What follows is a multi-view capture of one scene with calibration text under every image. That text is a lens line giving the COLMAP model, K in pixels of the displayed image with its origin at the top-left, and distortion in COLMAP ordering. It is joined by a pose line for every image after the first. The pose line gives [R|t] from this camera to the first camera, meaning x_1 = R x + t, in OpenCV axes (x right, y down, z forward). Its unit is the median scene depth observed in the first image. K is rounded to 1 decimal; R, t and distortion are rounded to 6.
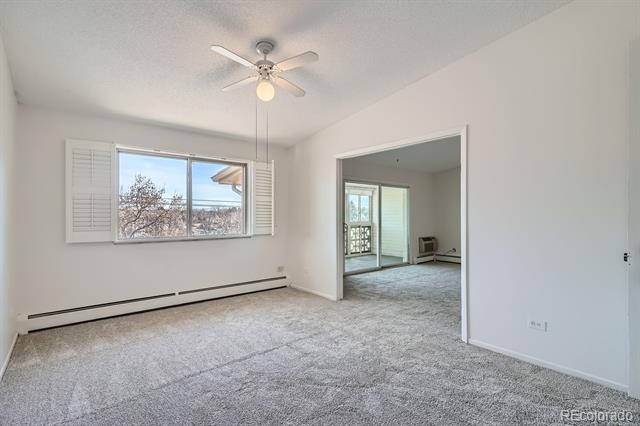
lens RADIAL K [[306.6, 0, 318.8], [0, 306.6, 210.4], [0, 0, 1]] dist [-0.007518, 0.000465]
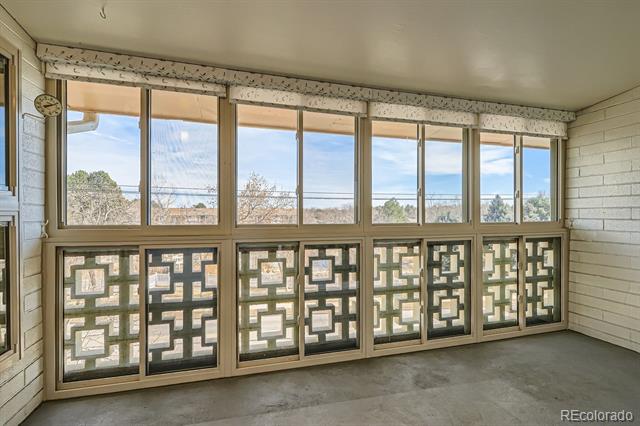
lens RADIAL K [[306.6, 0, 318.0], [0, 306.6, 217.0], [0, 0, 1]] dist [-0.007518, 0.000465]
pose [[0.915004, 0.001156, -0.403442, 0.073831], [0.007786, 0.999759, 0.020523, 0.023232], [0.403369, -0.021920, 0.914775, 0.646307]]
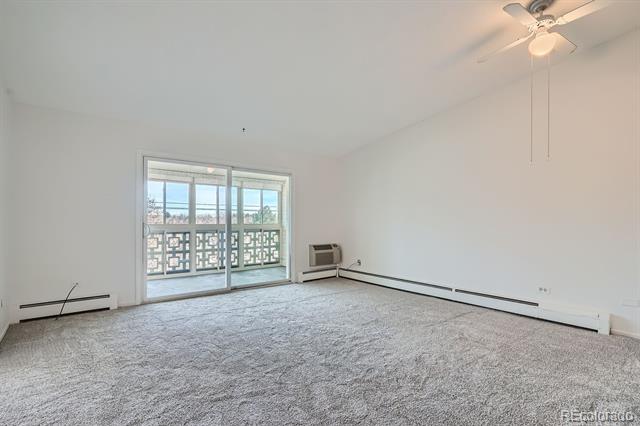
lens RADIAL K [[306.6, 0, 318.4], [0, 306.6, 219.0], [0, 0, 1]] dist [-0.007518, 0.000465]
pose [[0.999693, -0.000656, -0.024765, 0.299420], [0.000829, 0.999975, 0.006980, 0.018627], [0.024760, -0.006999, 0.999669, 0.232831]]
